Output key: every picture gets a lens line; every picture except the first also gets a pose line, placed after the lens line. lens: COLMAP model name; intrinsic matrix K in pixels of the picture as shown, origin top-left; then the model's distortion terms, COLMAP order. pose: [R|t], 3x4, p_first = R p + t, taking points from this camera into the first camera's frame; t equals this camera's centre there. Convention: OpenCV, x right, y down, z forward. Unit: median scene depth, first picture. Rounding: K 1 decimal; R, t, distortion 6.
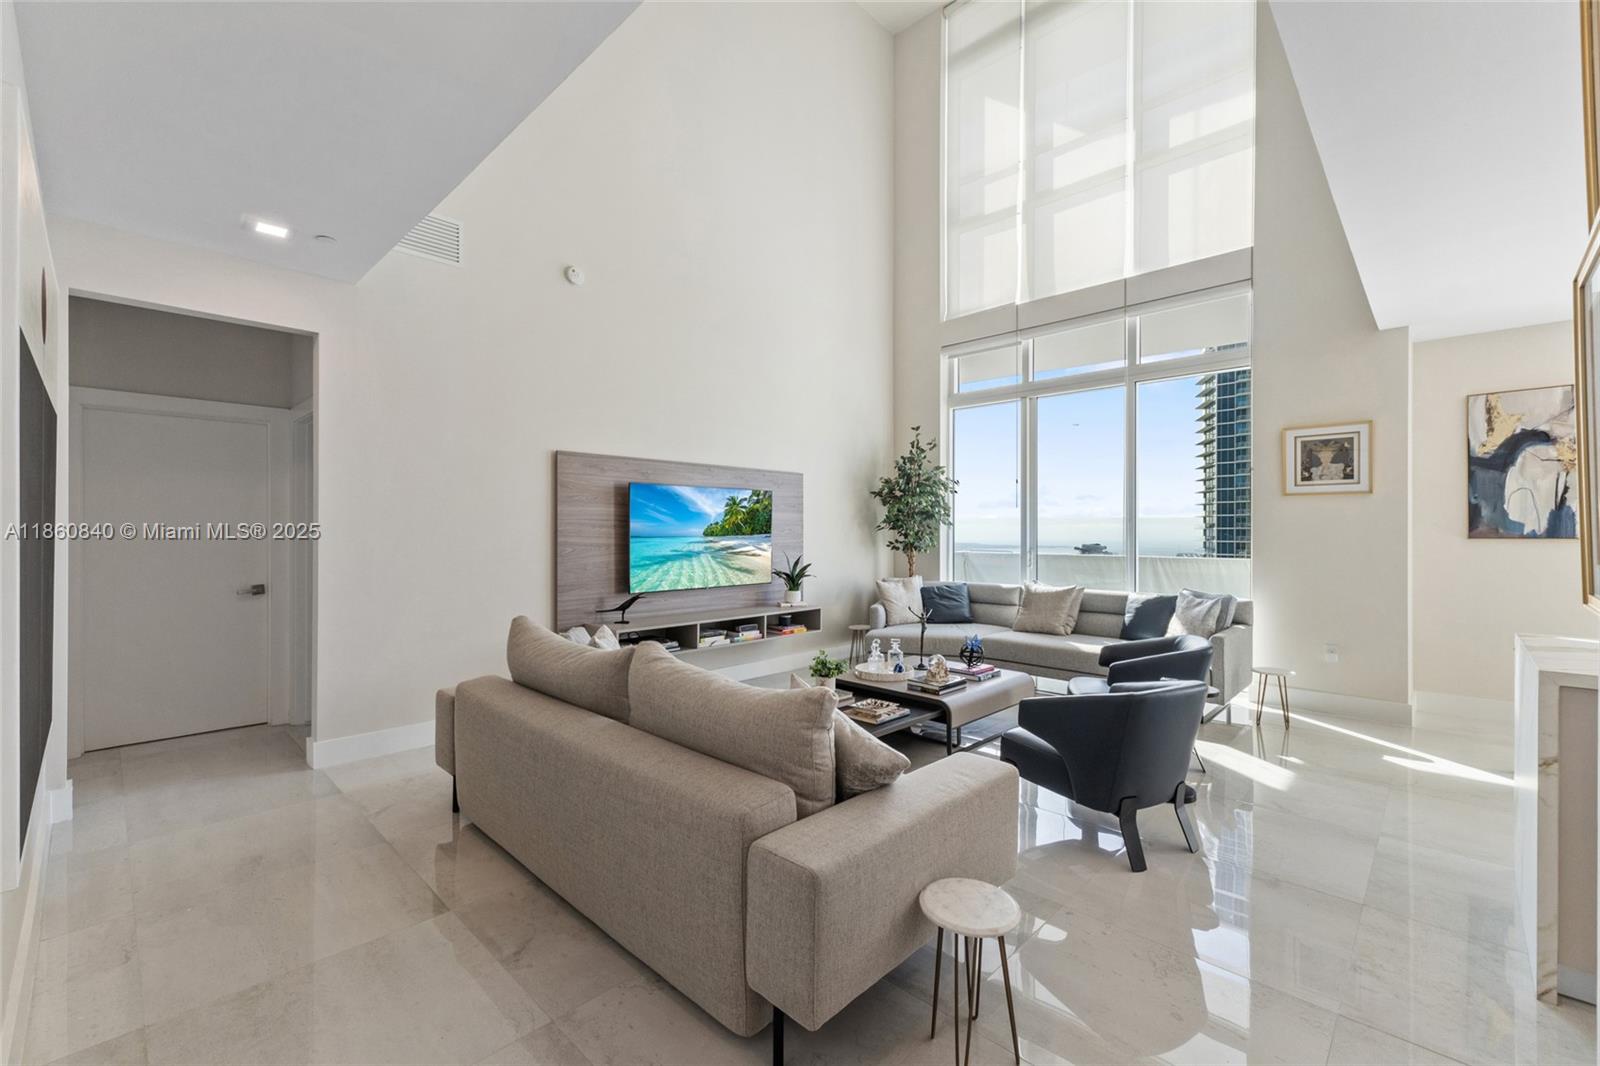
lens RADIAL K [[674.7, 0, 800.7], [0, 674.7, 522.6], [0, 0, 1]] dist [0.005426, -0.000292]
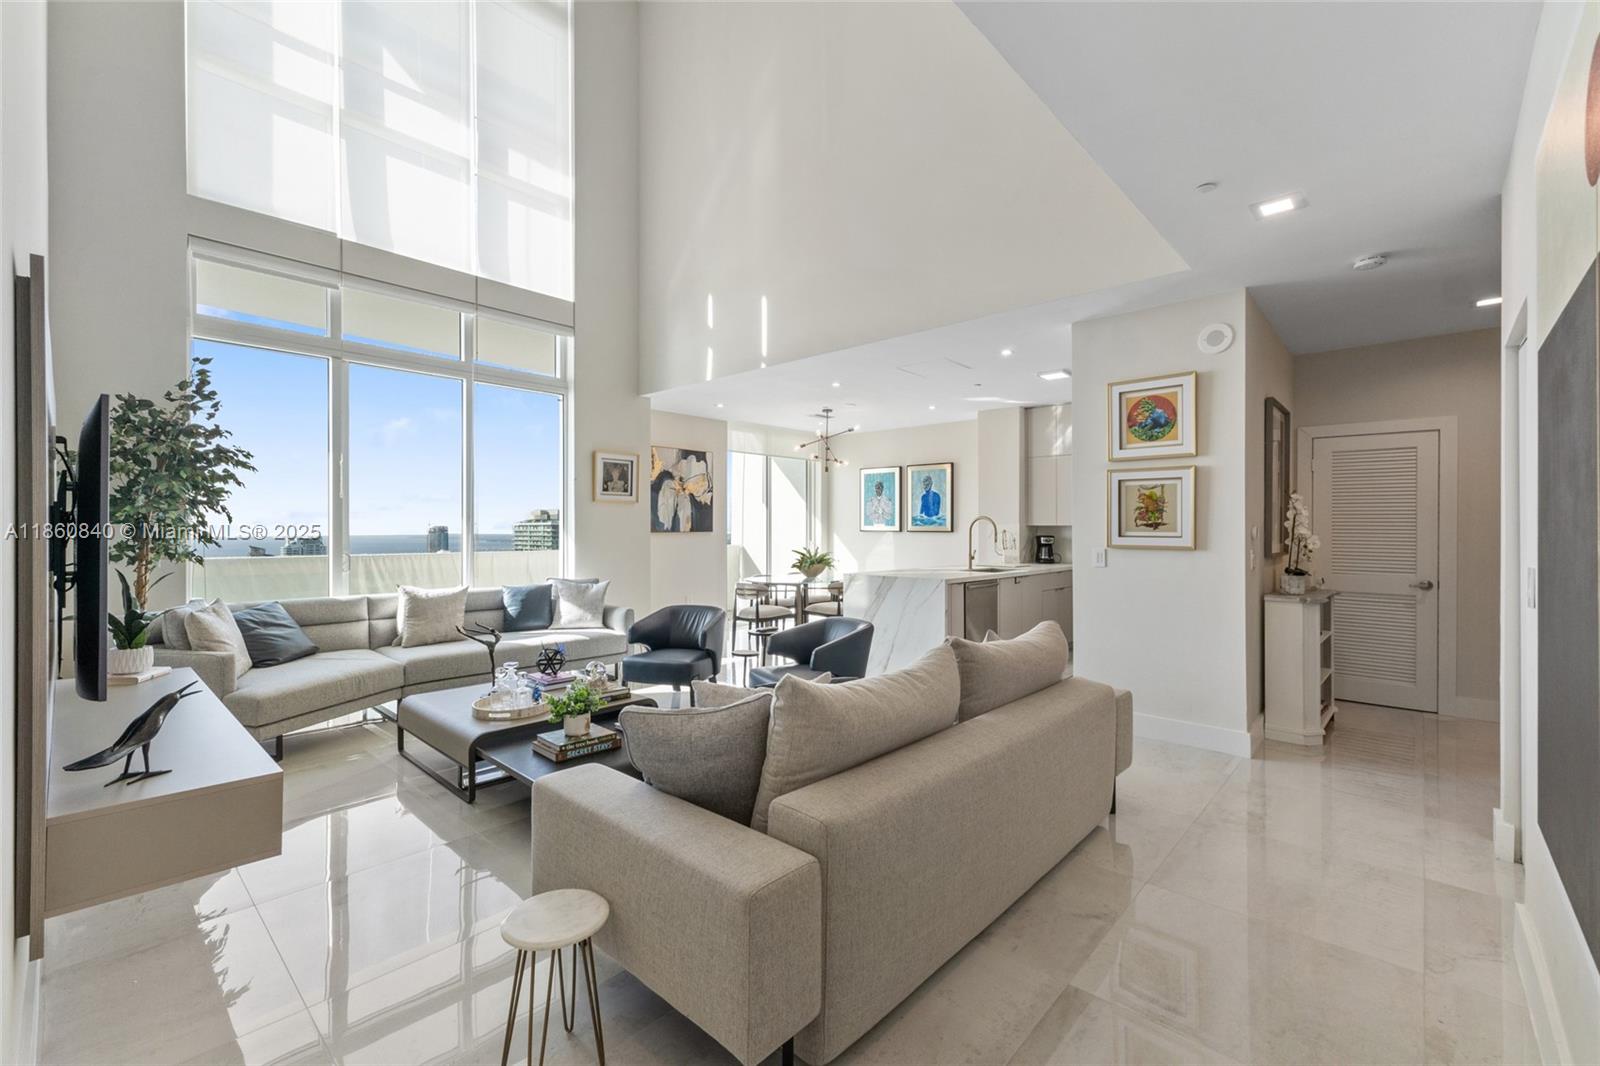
lens RADIAL K [[674.7, 0, 800.7], [0, 674.7, 522.6], [0, 0, 1]] dist [0.005426, -0.000292]
pose [[-0.029895, 0.008733, 0.999515, -0.601065], [-0.013972, 0.999860, -0.009153, 0.008486], [-0.999455, -0.014239, -0.029769, 0.610093]]
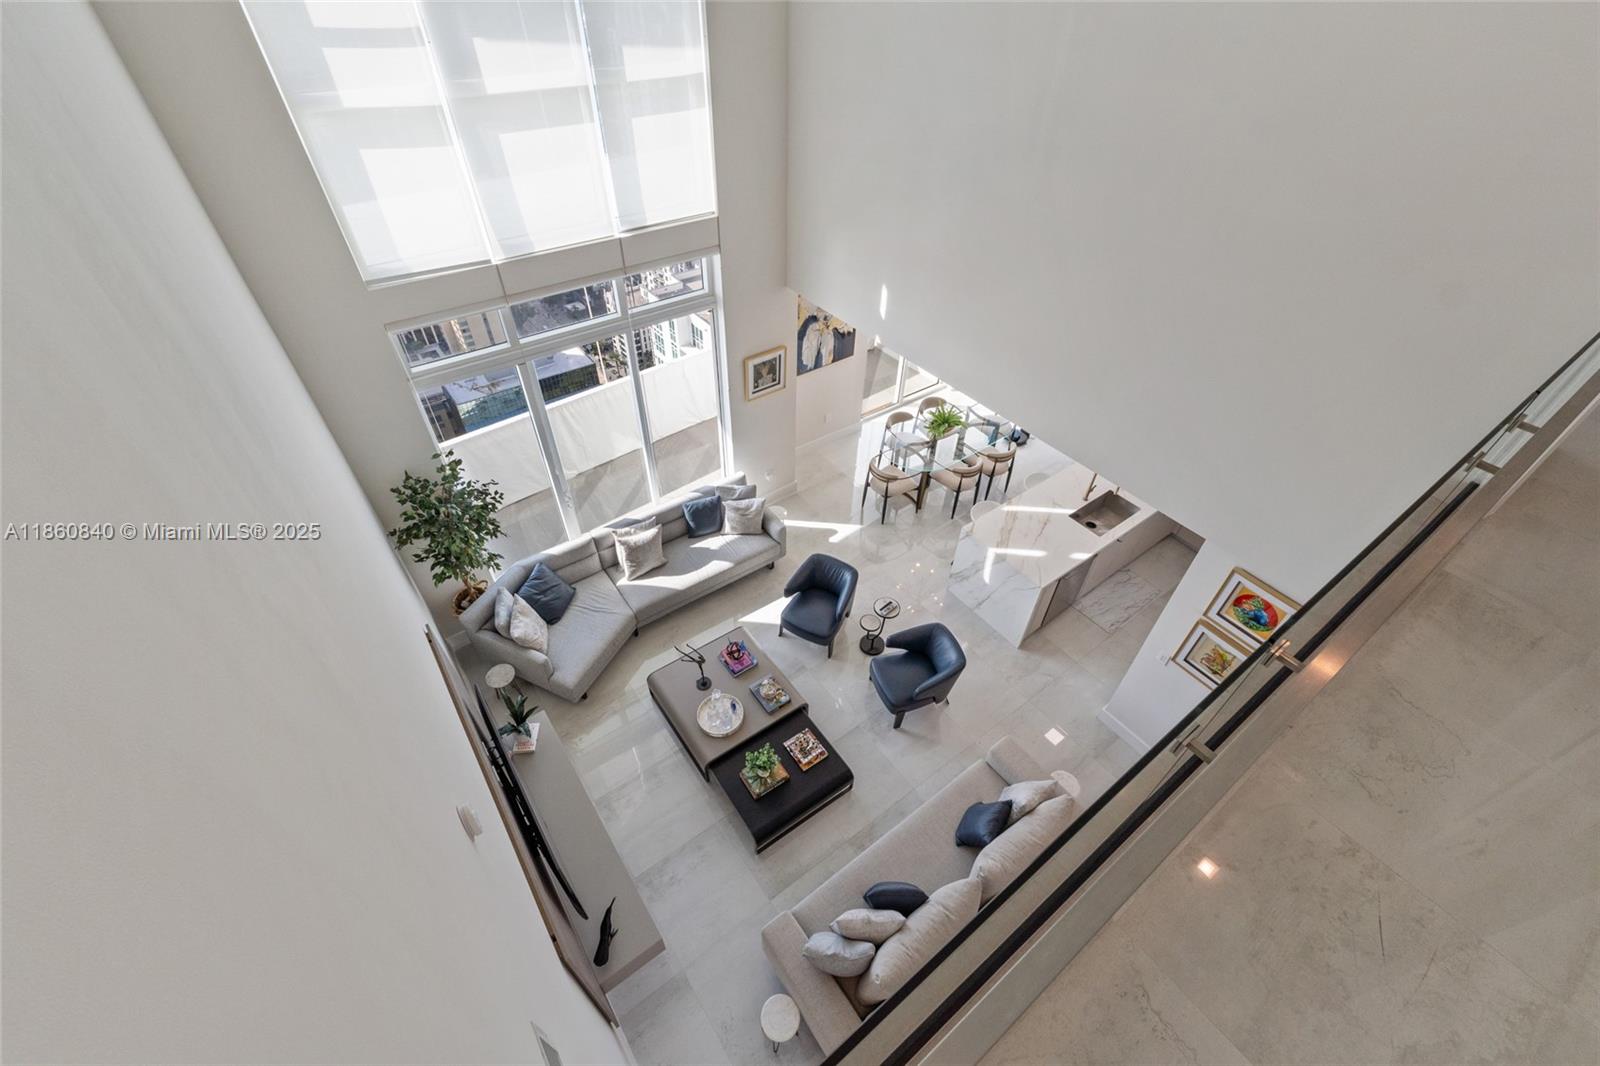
lens RADIAL K [[674.7, 0, 800.7], [0, 674.7, 522.6], [0, 0, 1]] dist [0.005426, -0.000292]
pose [[0.162674, -0.670805, 0.723573, -0.463732], [-0.036727, 0.728716, 0.683831, -0.809021], [-0.985996, -0.137816, 0.093906, 0.689356]]
